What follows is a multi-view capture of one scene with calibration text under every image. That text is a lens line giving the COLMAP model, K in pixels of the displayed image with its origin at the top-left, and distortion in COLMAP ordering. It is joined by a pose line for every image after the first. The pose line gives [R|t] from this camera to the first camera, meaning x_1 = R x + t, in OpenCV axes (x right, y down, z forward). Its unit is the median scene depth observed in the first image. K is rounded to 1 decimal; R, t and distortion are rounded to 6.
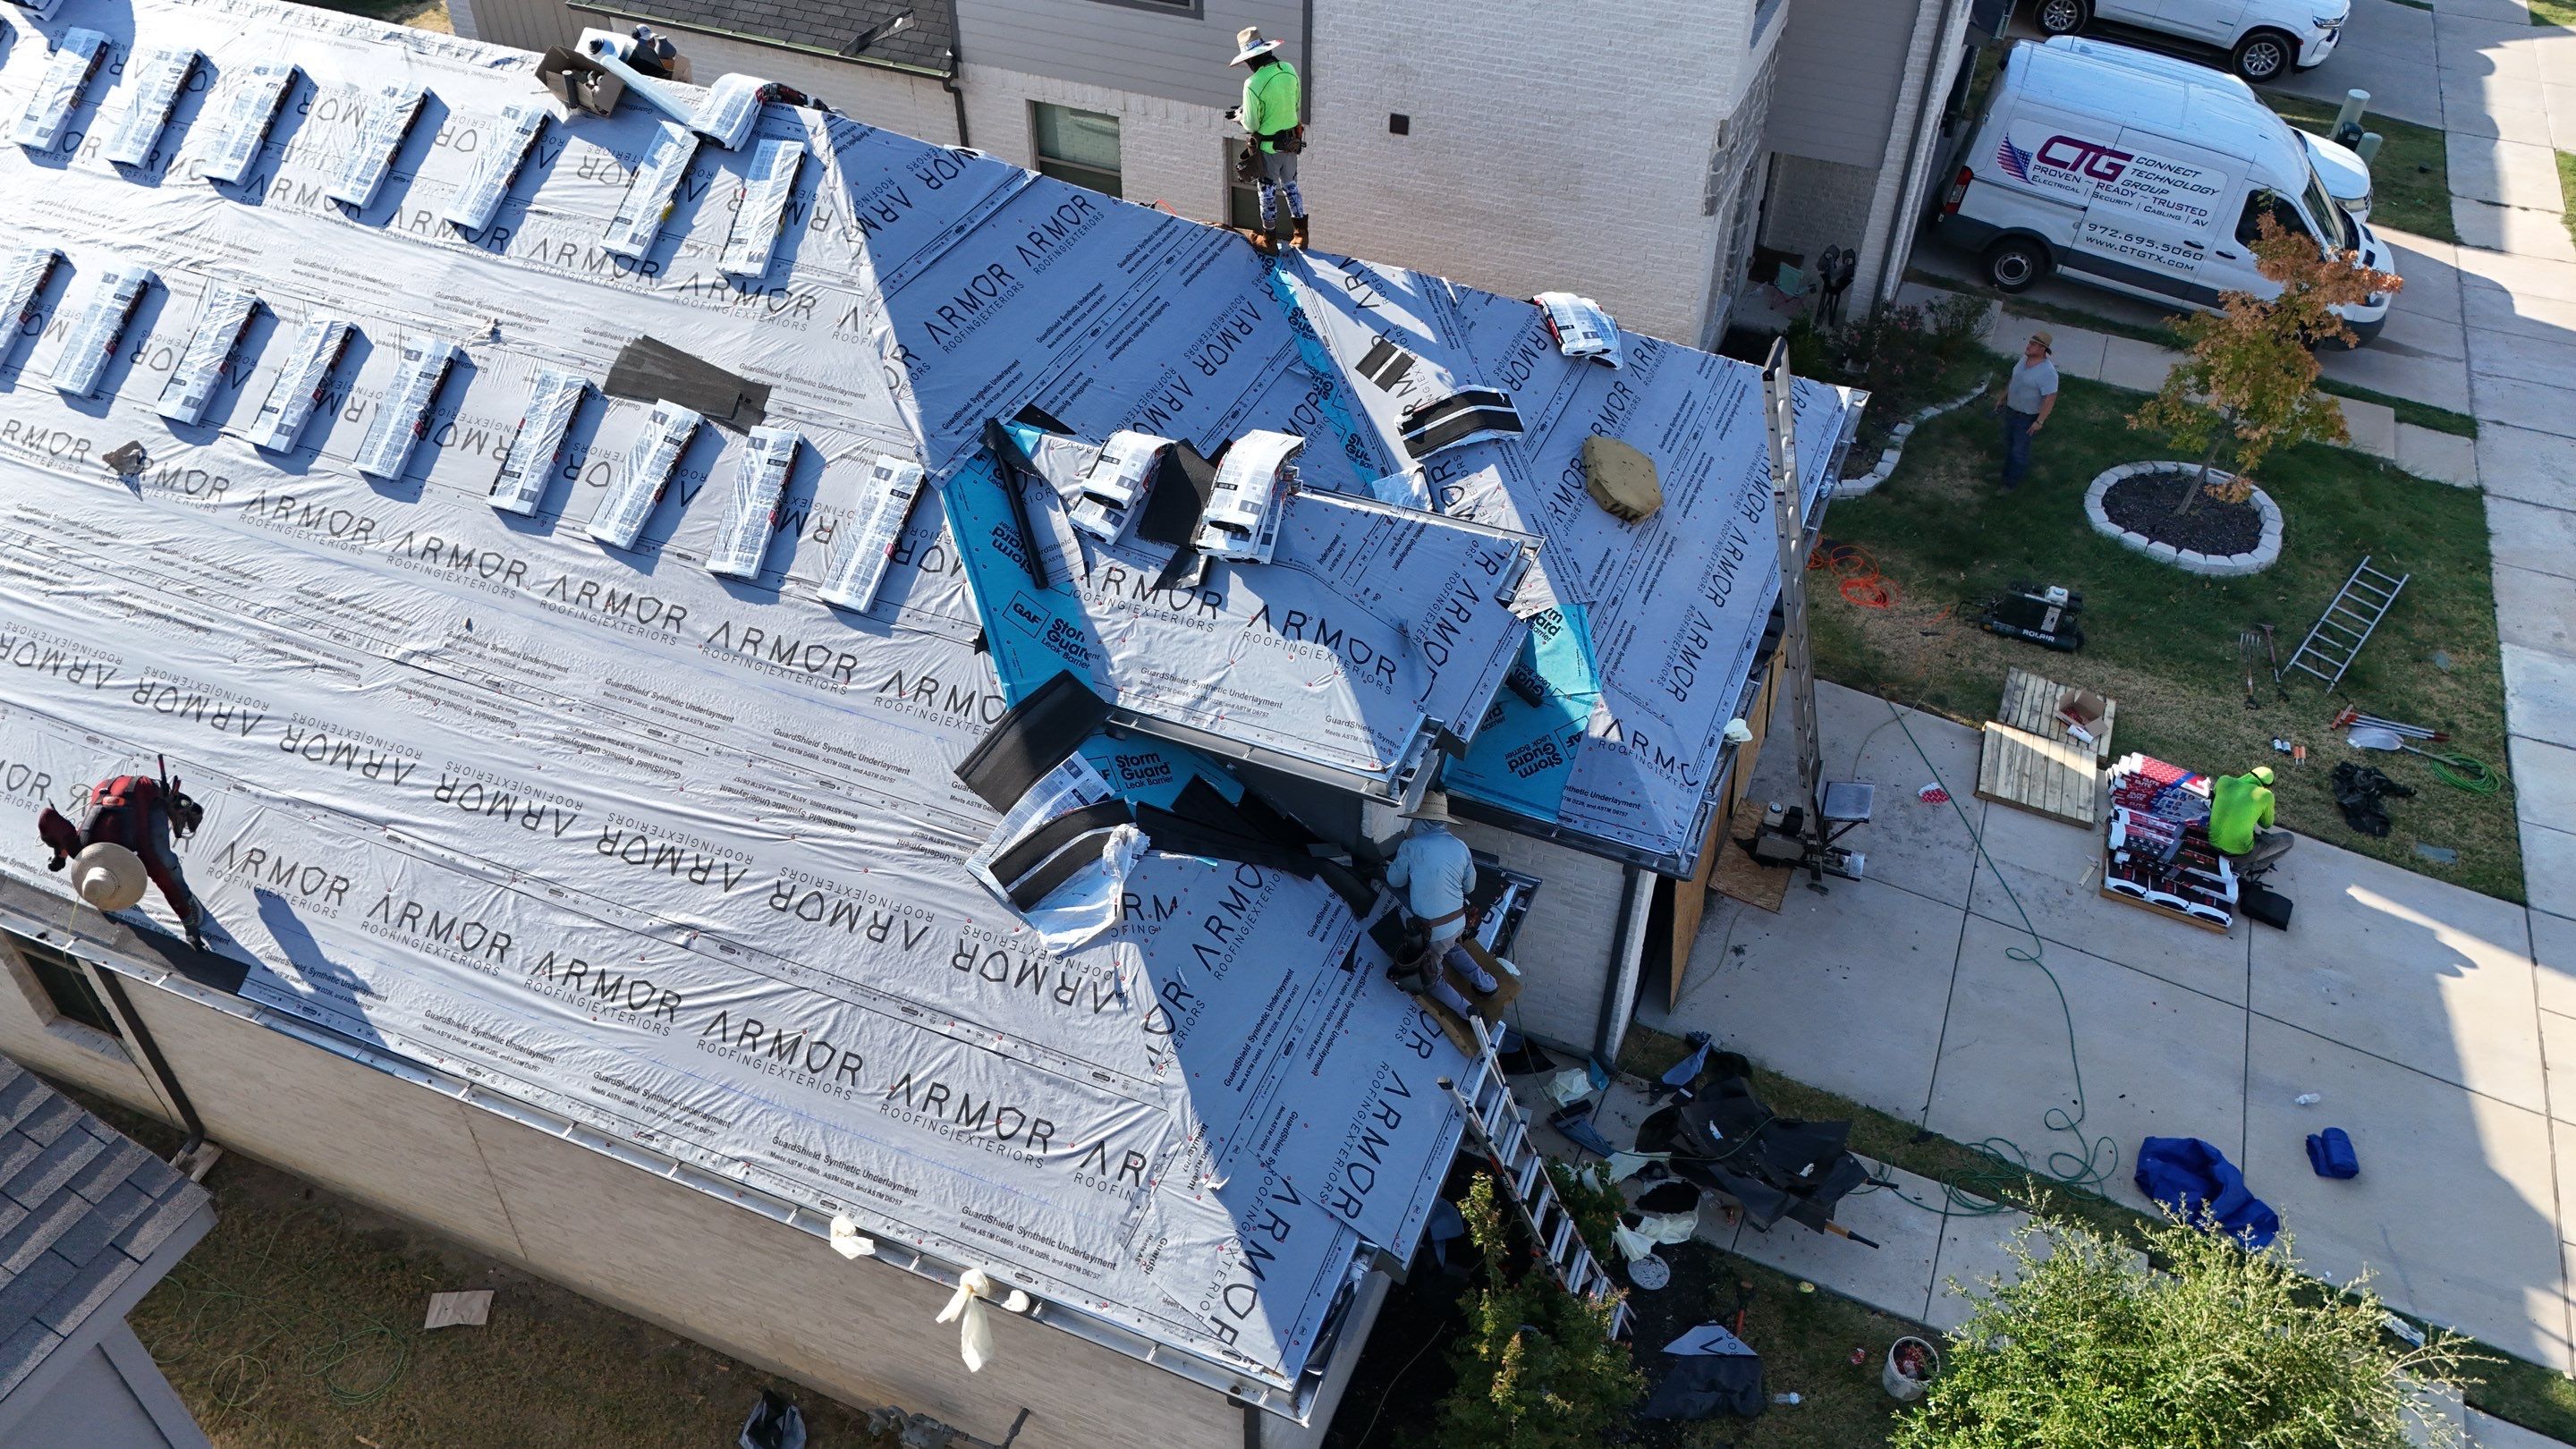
lens RADIAL K [[1881.6, 0, 1281.7], [0, 1881.6, 730.1], [0, 0, 1]] dist [0.062899, -0.009235]
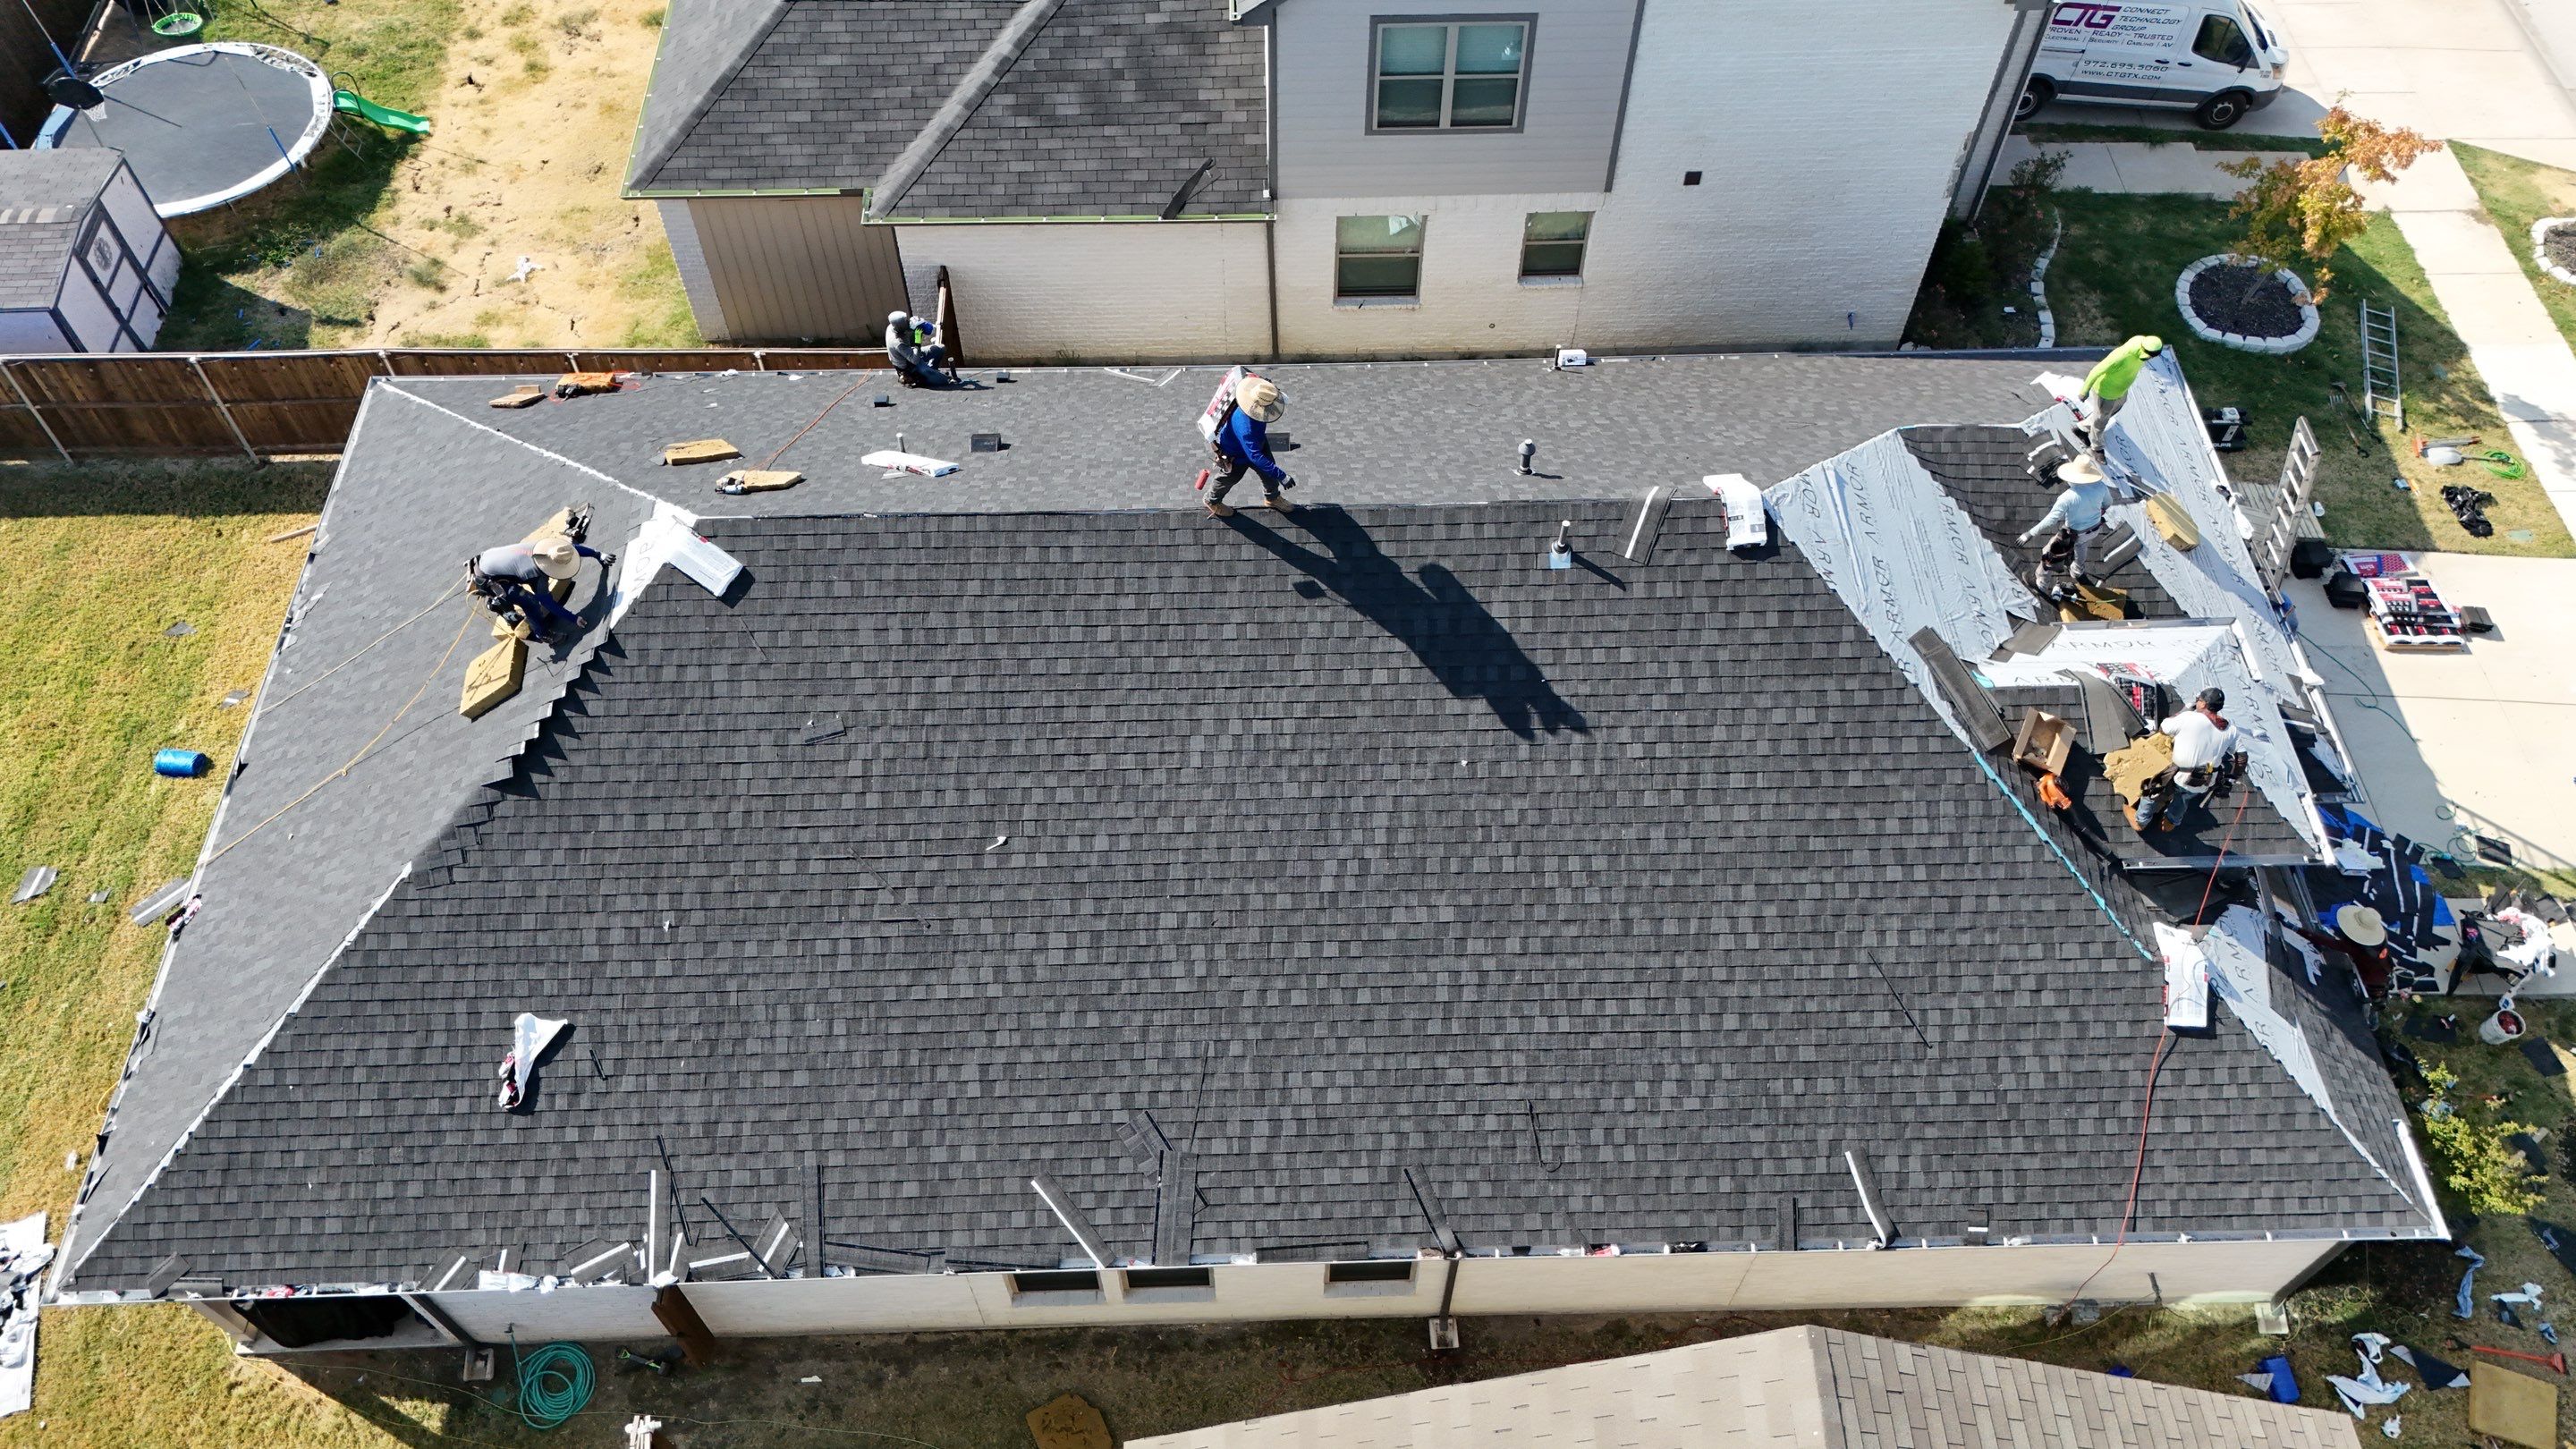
lens RADIAL K [[1881.6, 0, 1291.9], [0, 1881.6, 731.9], [0, 0, 1]] dist [0.062899, -0.009235]
pose [[0.911503, -0.337482, 0.235090, -0.529464], [0.271910, 0.923318, 0.271198, -0.362322], [-0.308587, -0.183274, 0.933373, -0.102659]]
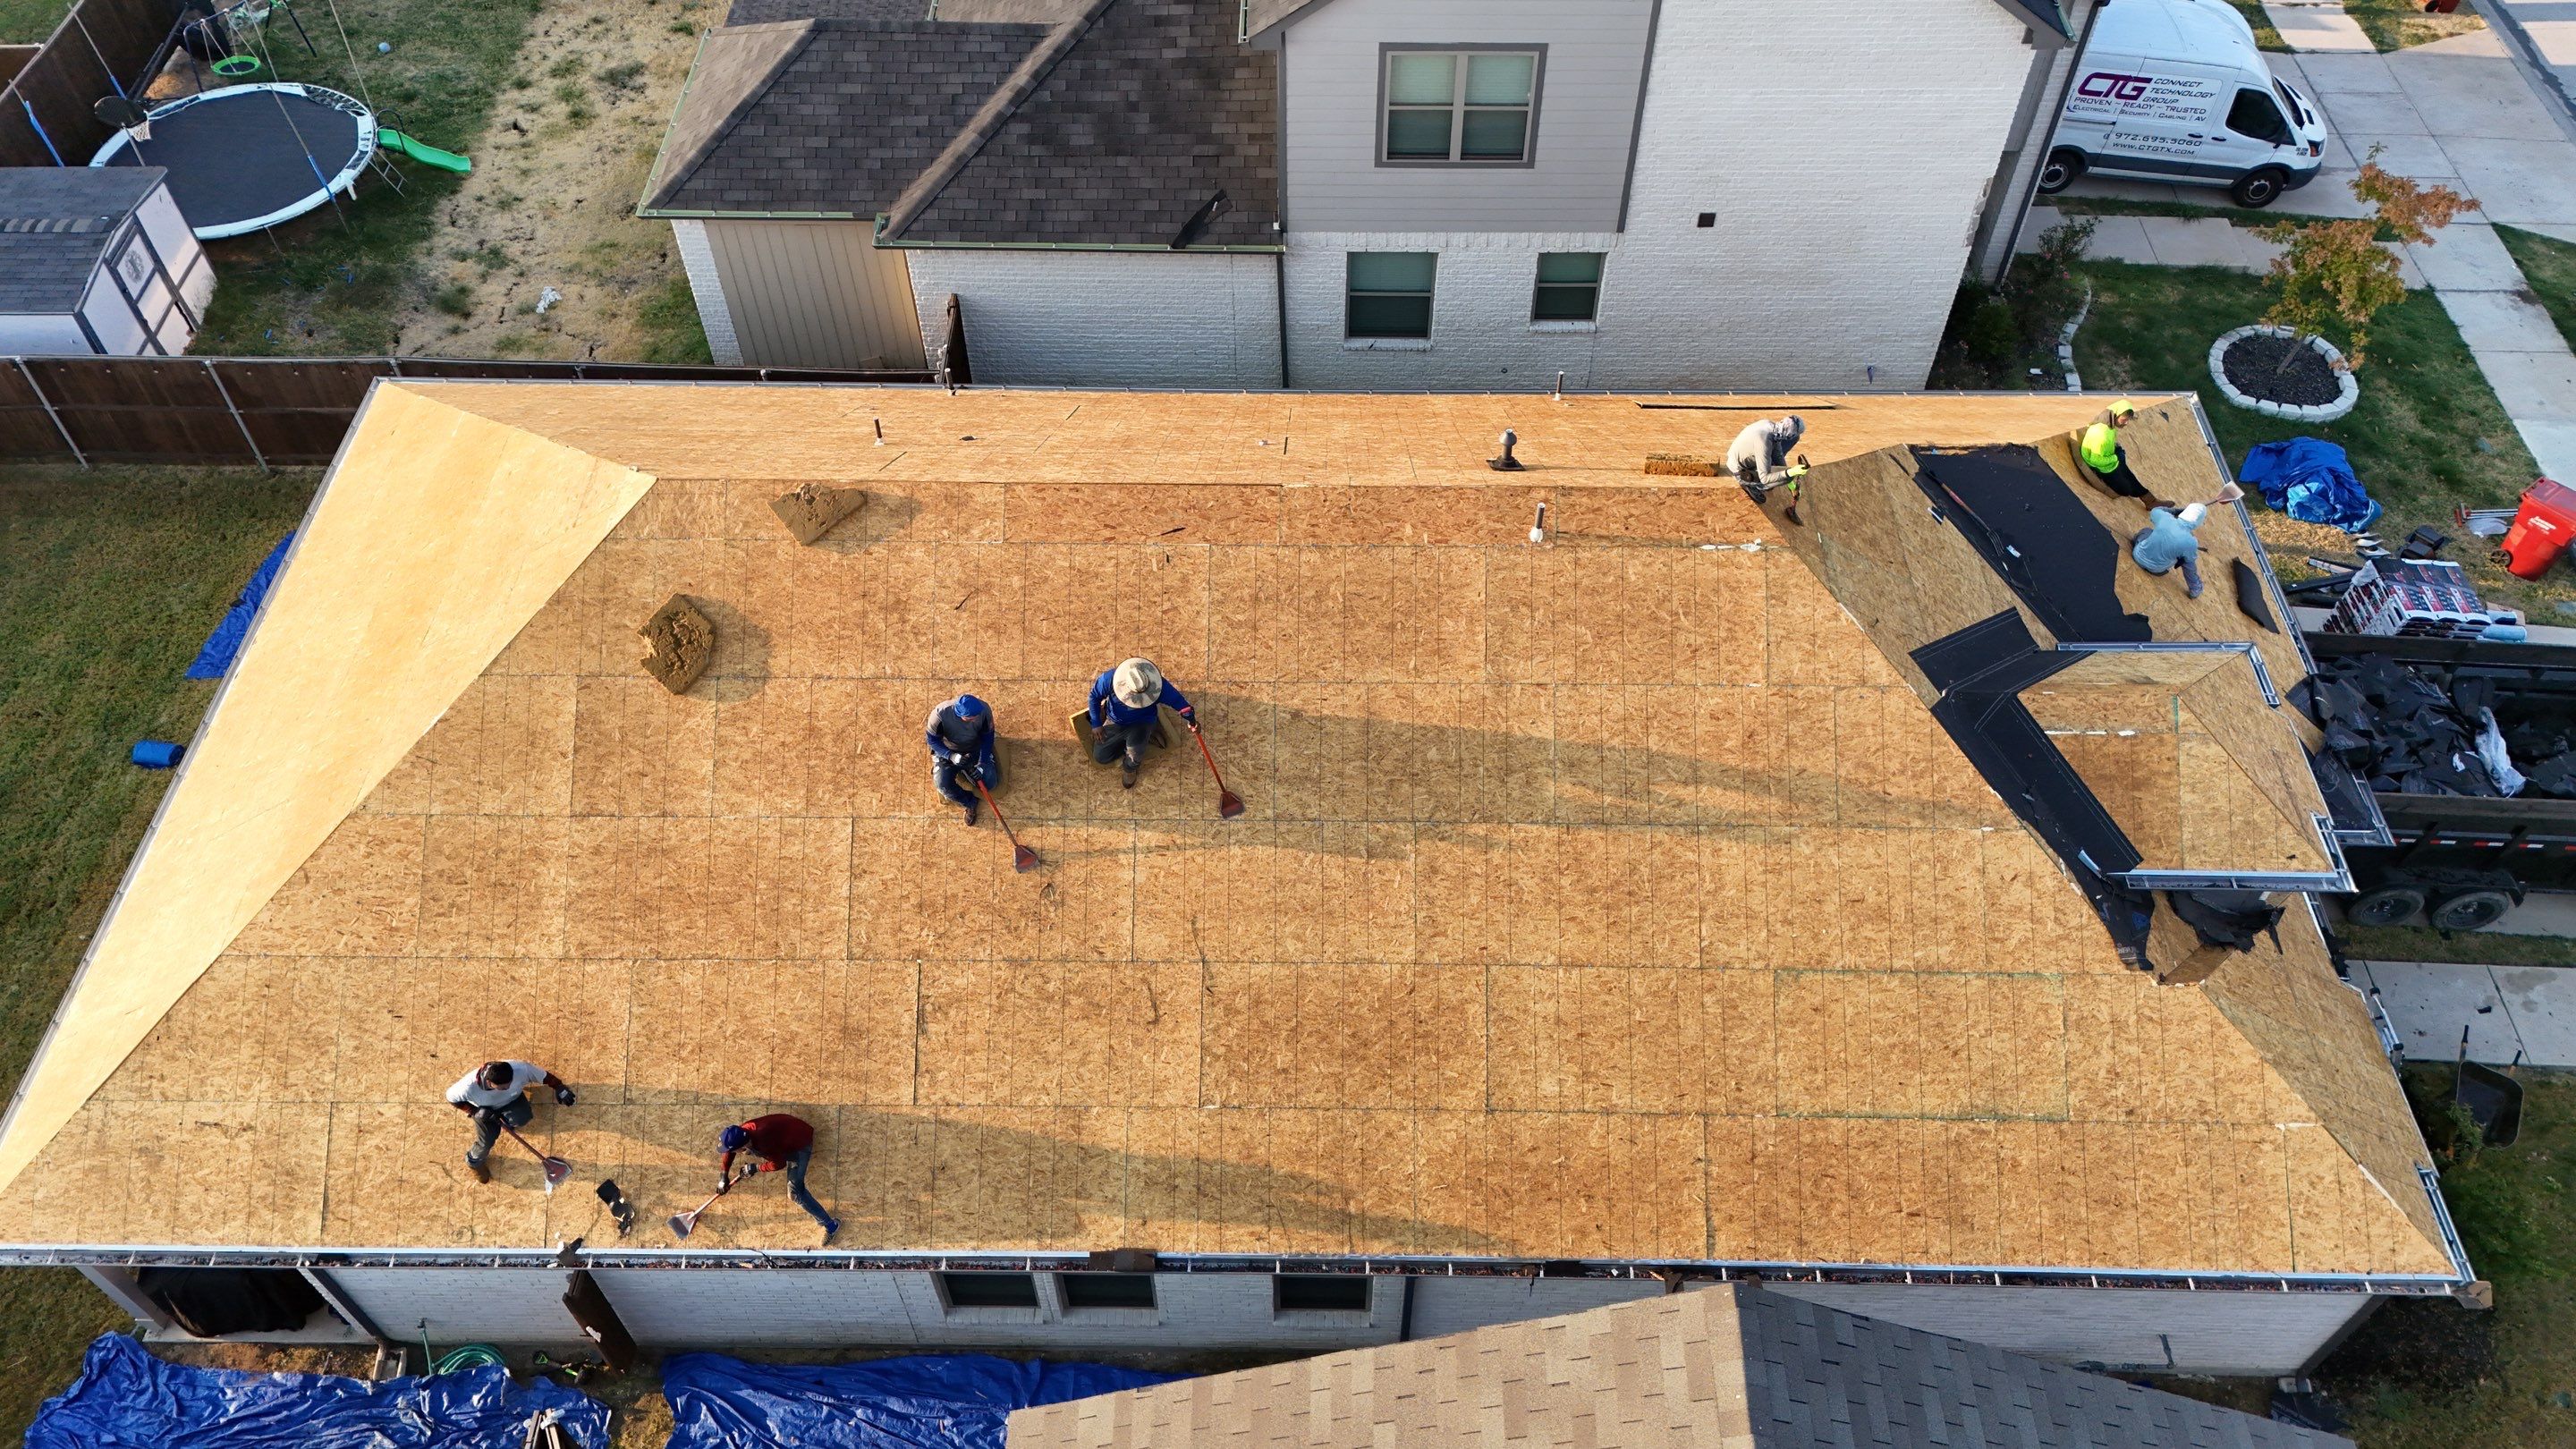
lens RADIAL K [[1881.6, 0, 1291.9], [0, 1881.6, 729.8], [0, 0, 1]] dist [0.062899, -0.009235]
pose [[0.928876, -0.290964, 0.229192, -0.506541], [0.249819, 0.949004, 0.192307, -0.287064], [-0.273459, -0.121373, 0.954195, -0.098426]]
